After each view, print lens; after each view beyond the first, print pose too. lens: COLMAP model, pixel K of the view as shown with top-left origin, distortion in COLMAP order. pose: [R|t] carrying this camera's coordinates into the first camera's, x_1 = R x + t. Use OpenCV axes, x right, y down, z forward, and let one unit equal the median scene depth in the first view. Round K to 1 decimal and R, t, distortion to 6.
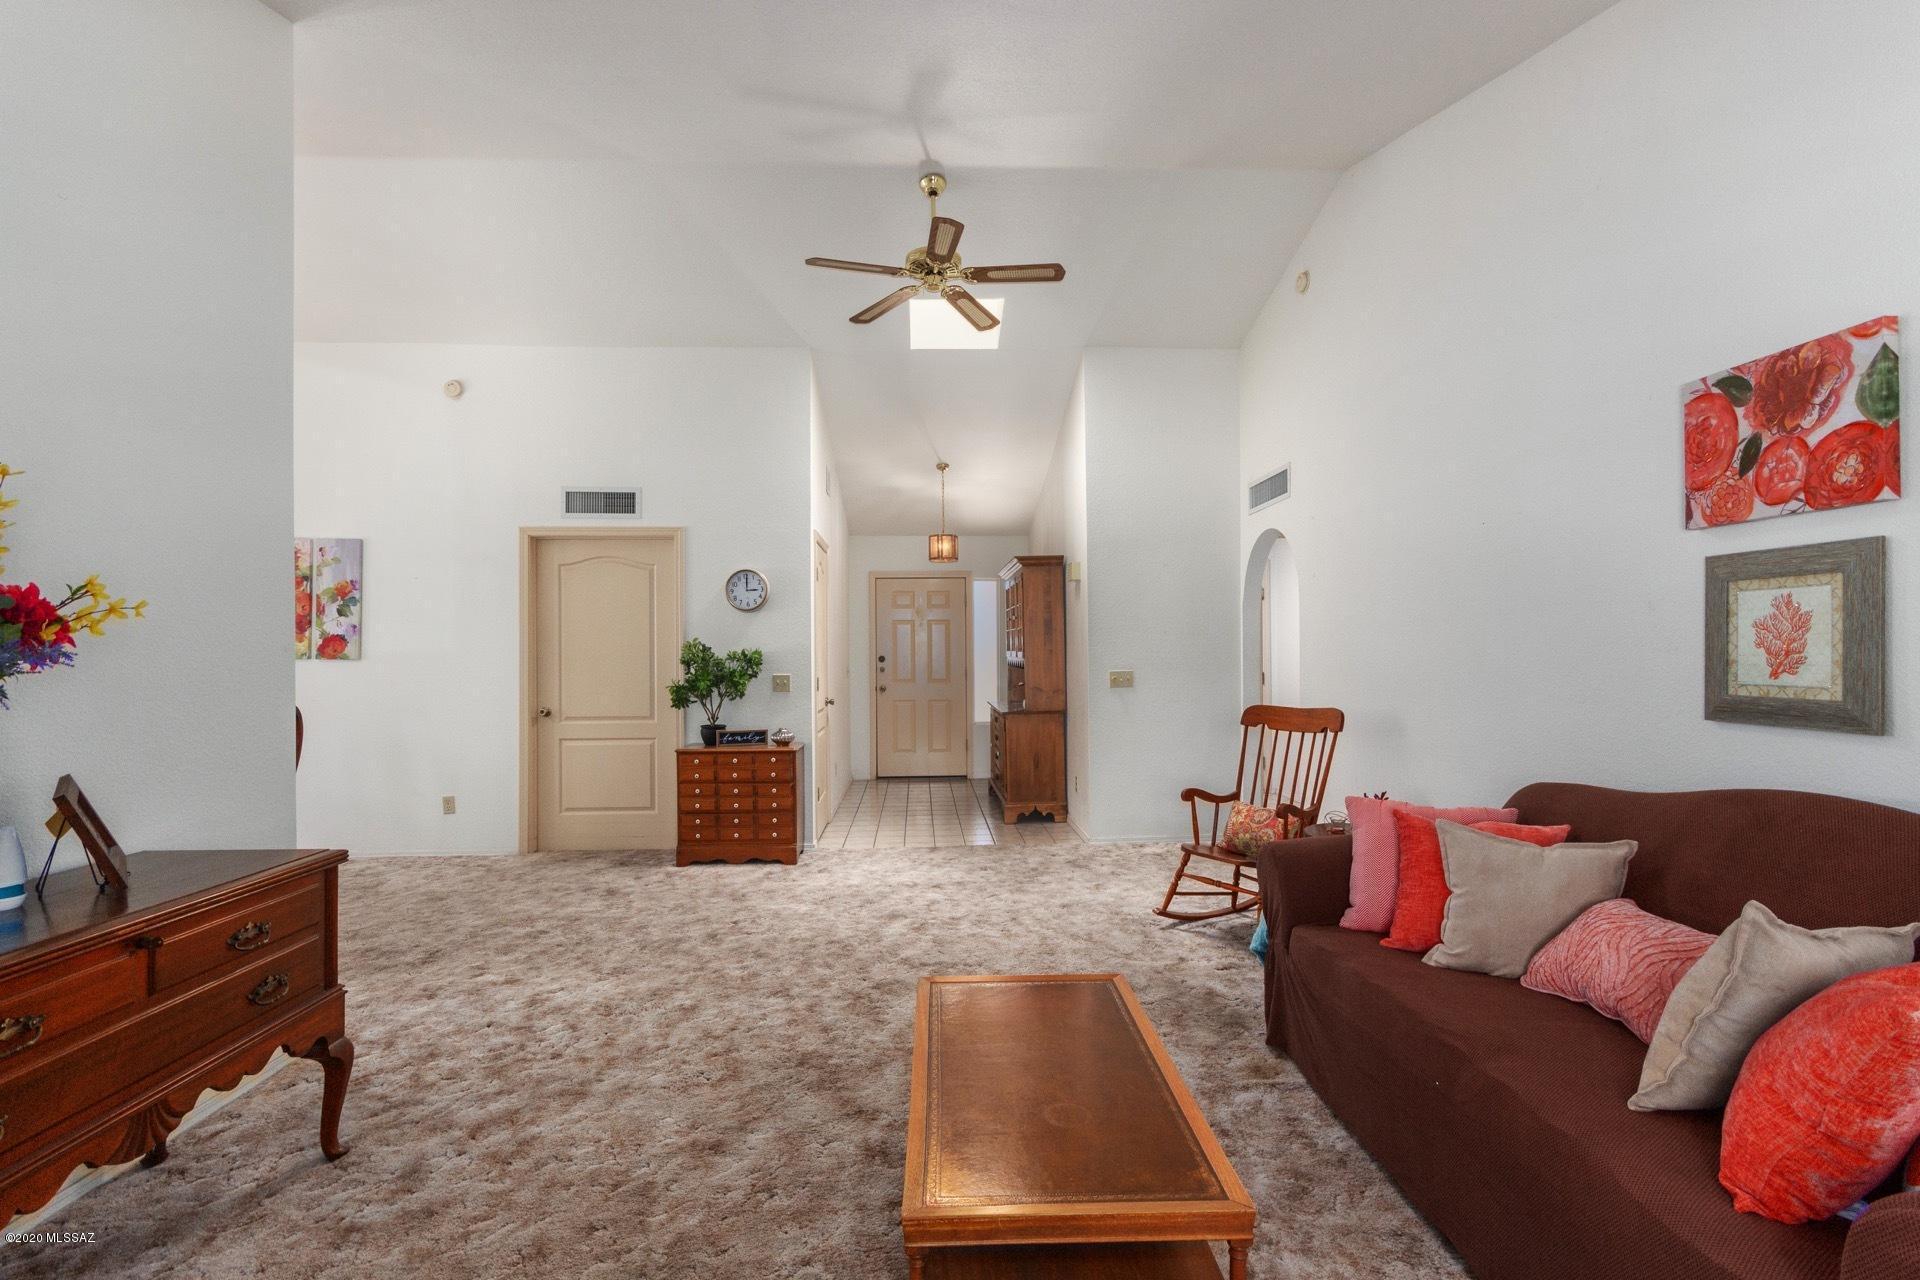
lens RADIAL K [[897.3, 0, 965.0], [0, 897.3, 640.9], [0, 0, 1]] dist [-0.000887, 0.003376]
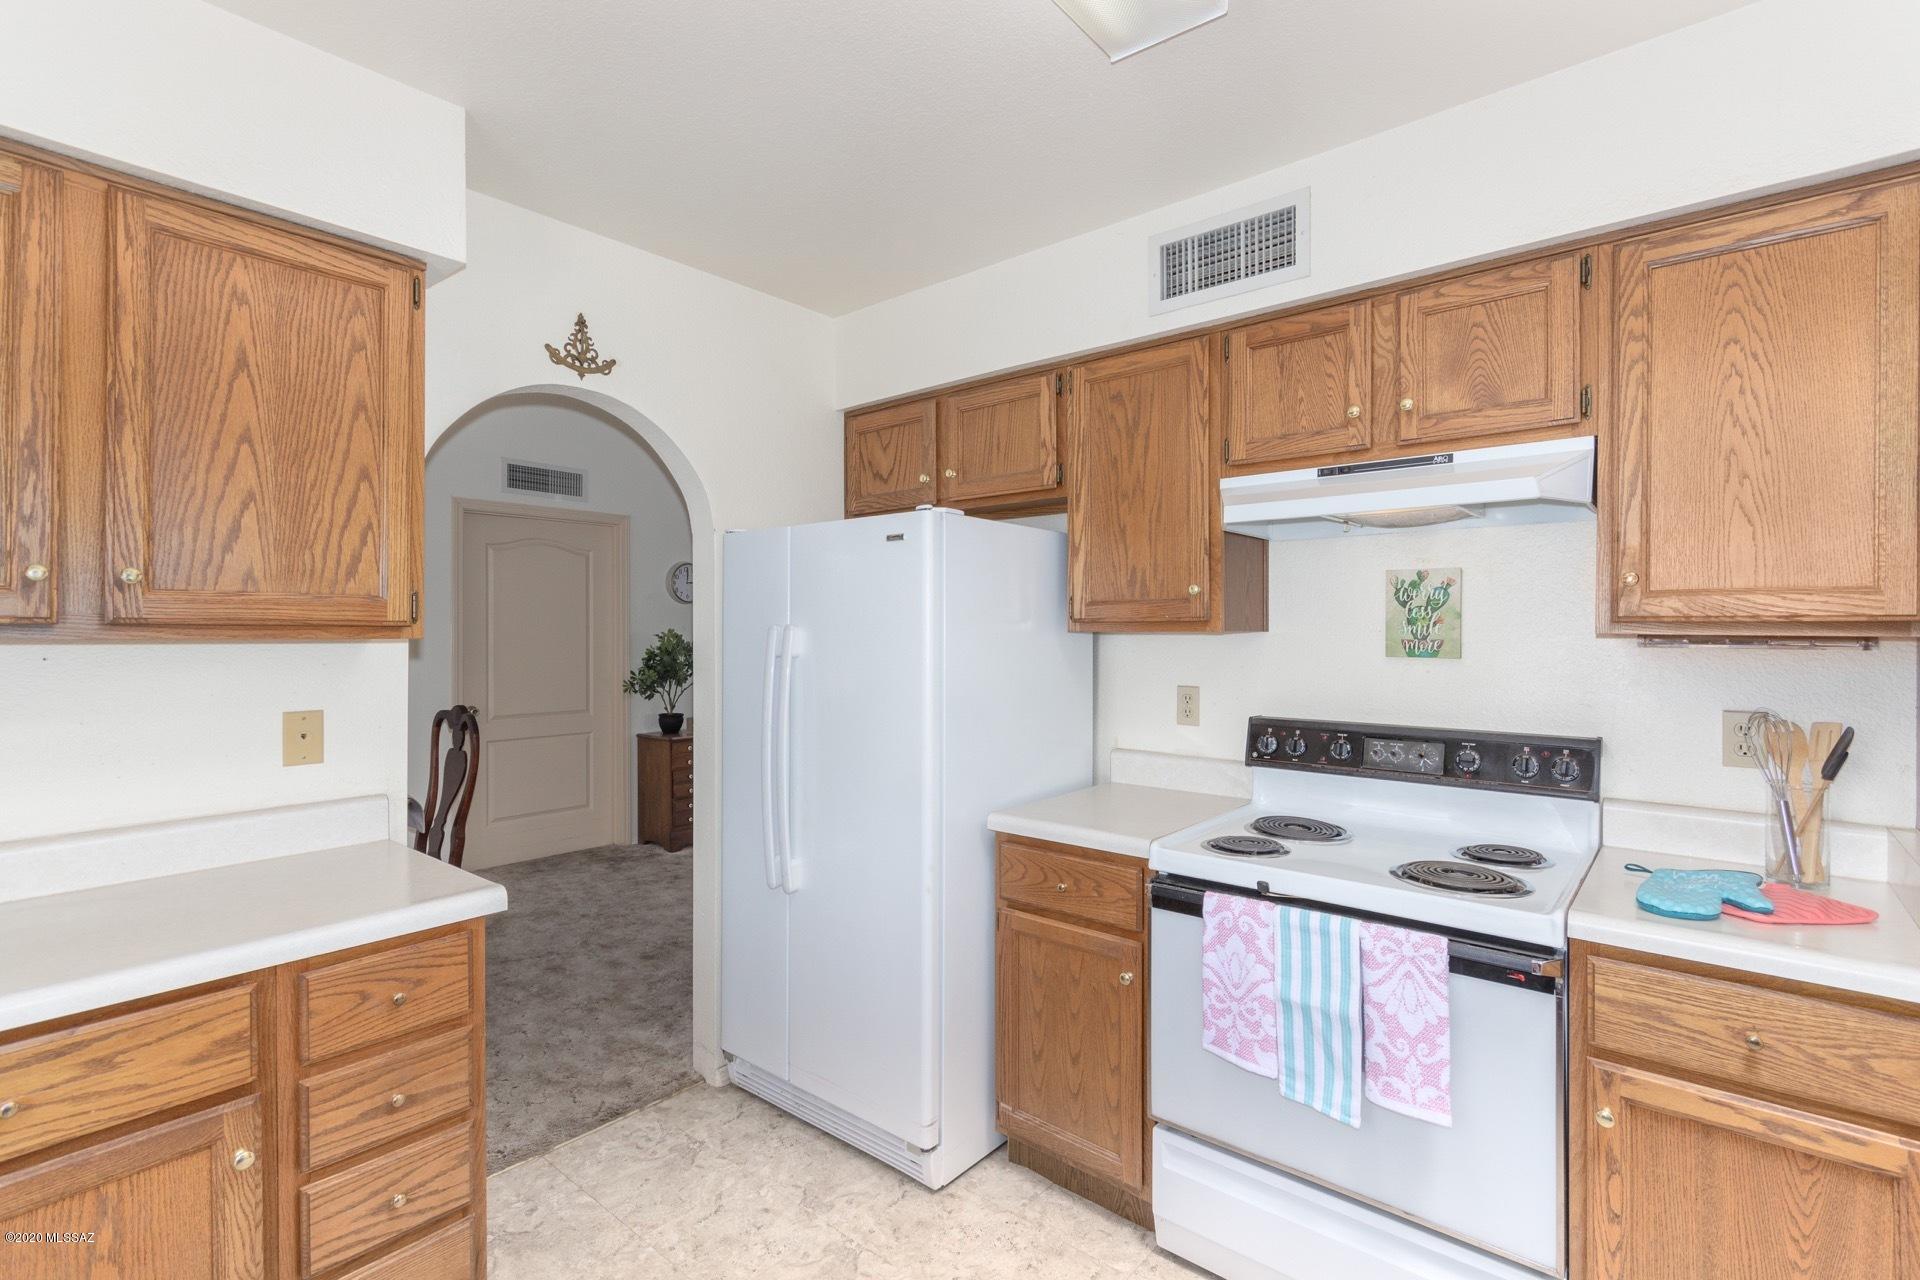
lens RADIAL K [[897.3, 0, 970.0], [0, 897.3, 629.5], [0, 0, 1]] dist [-0.000887, 0.003376]
pose [[0.667884, 0.005914, 0.744242, -1.077499], [-0.013379, 0.999902, 0.004060, -0.013699], [-0.744145, -0.012669, 0.667898, 0.072608]]
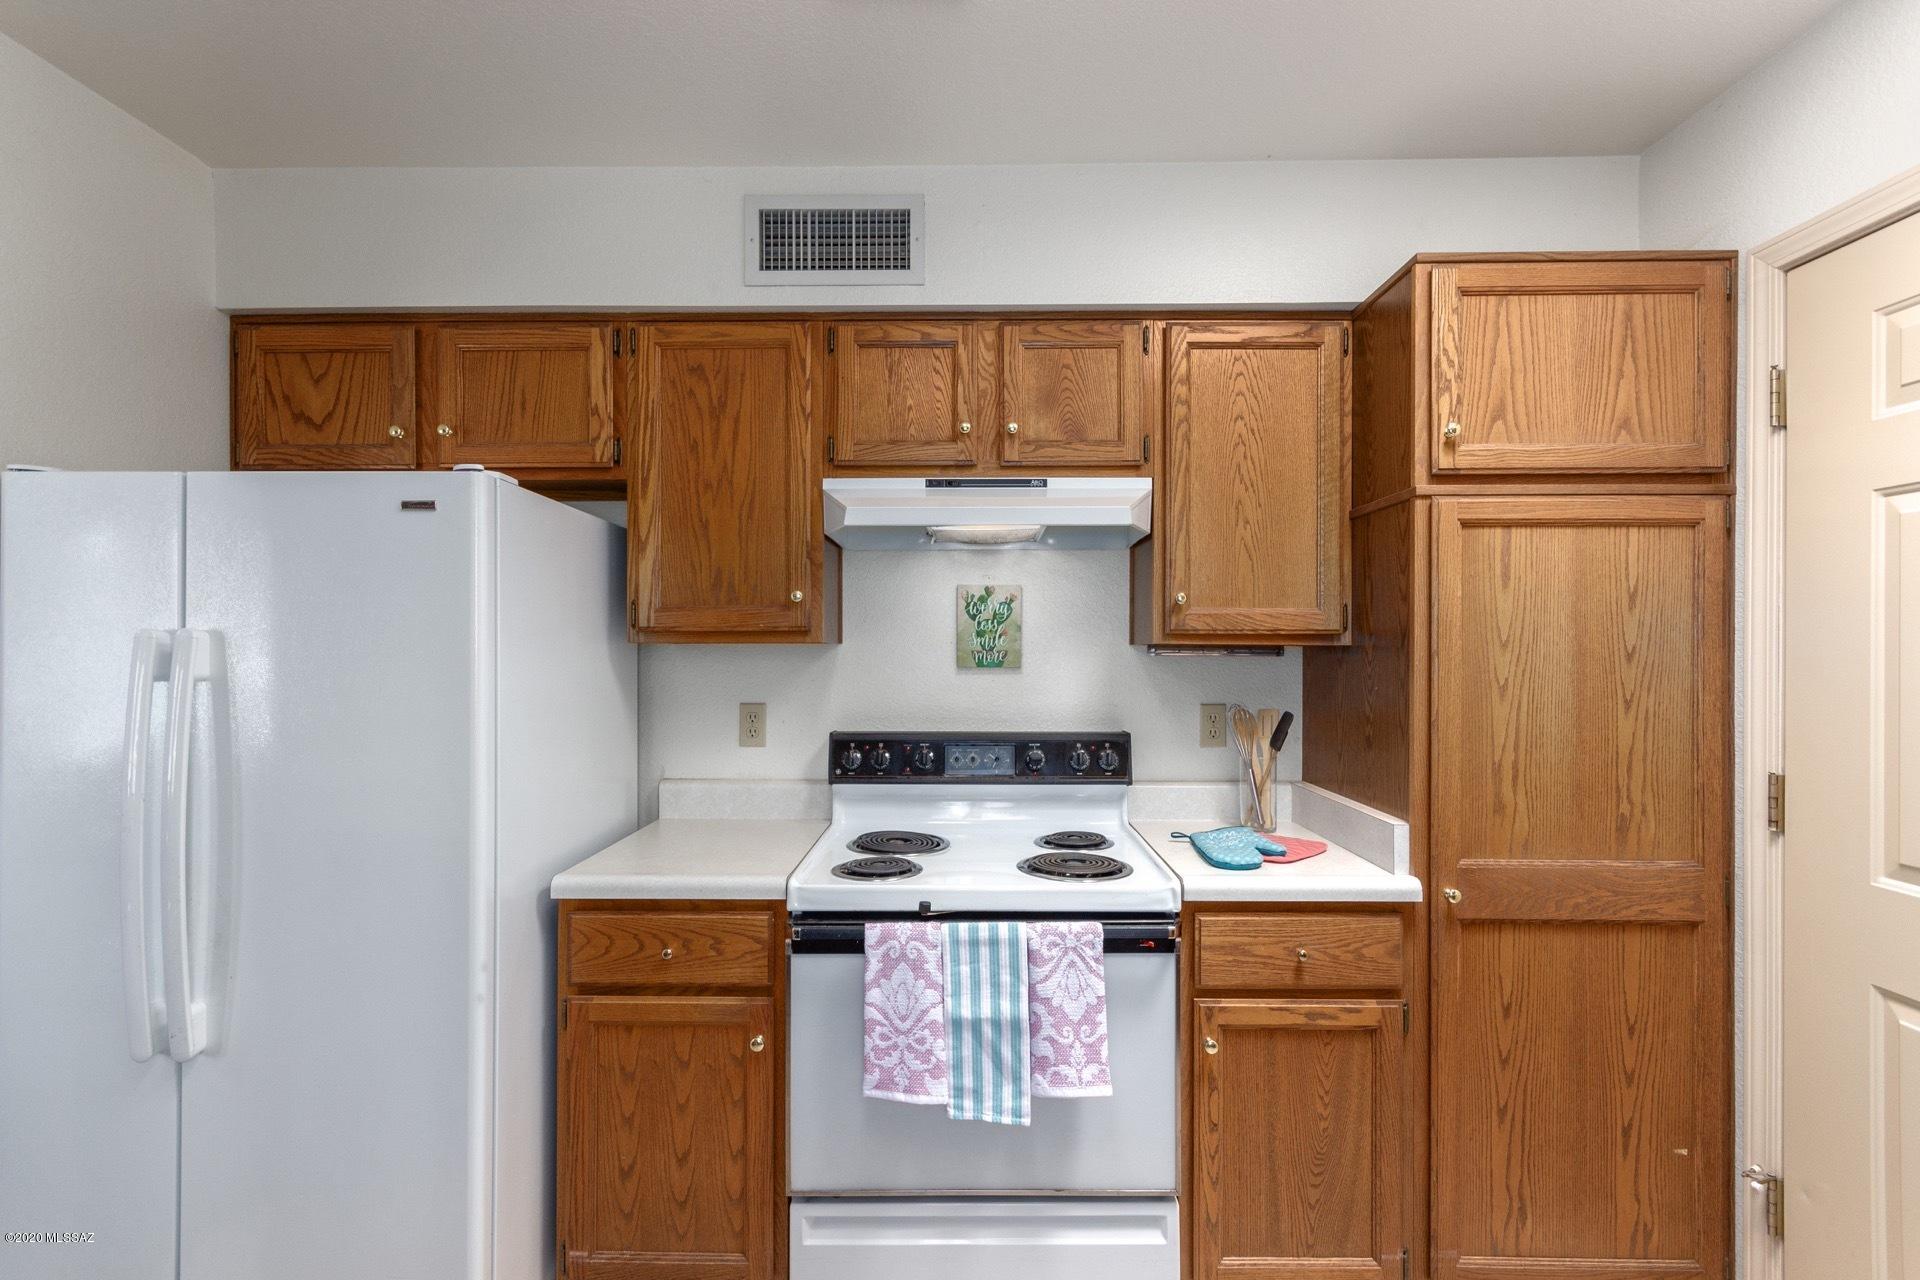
lens RADIAL K [[897.3, 0, 960.9], [0, 897.3, 645.5], [0, 0, 1]] dist [-0.000887, 0.003376]
pose [[0.038774, 0.011153, 0.999186, -1.074670], [-0.012562, 0.999864, -0.010673, -0.006161], [-0.999169, -0.012138, 0.038909, 0.222603]]
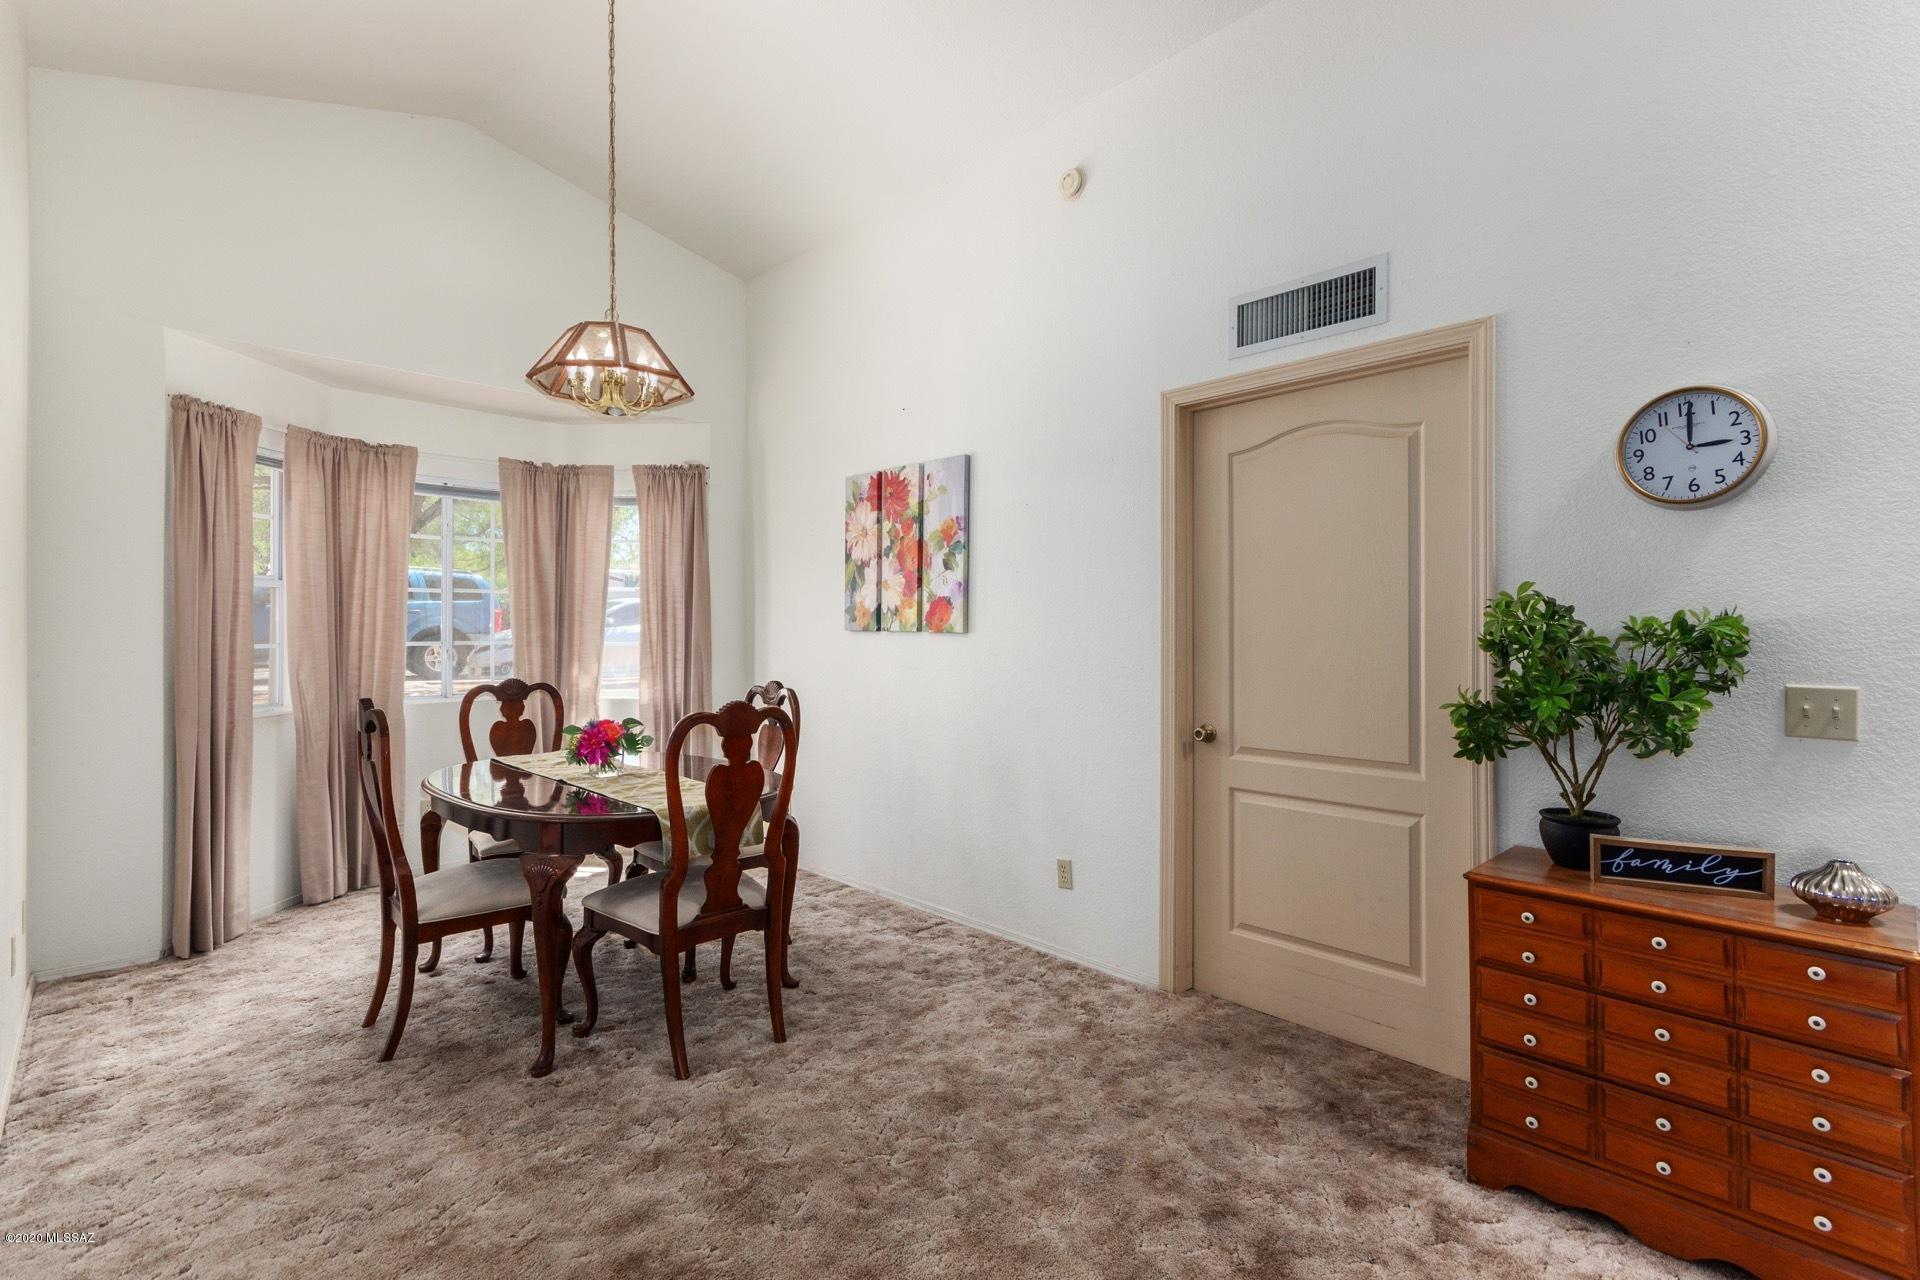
lens RADIAL K [[897.3, 0, 962.2], [0, 897.3, 635.2], [0, 0, 1]] dist [-0.000887, 0.003376]
pose [[0.658693, 0.009218, -0.752356, -0.219212], [0.007686, 0.999790, 0.018979, 0.012744], [0.752373, -0.018284, 0.658484, 0.728314]]
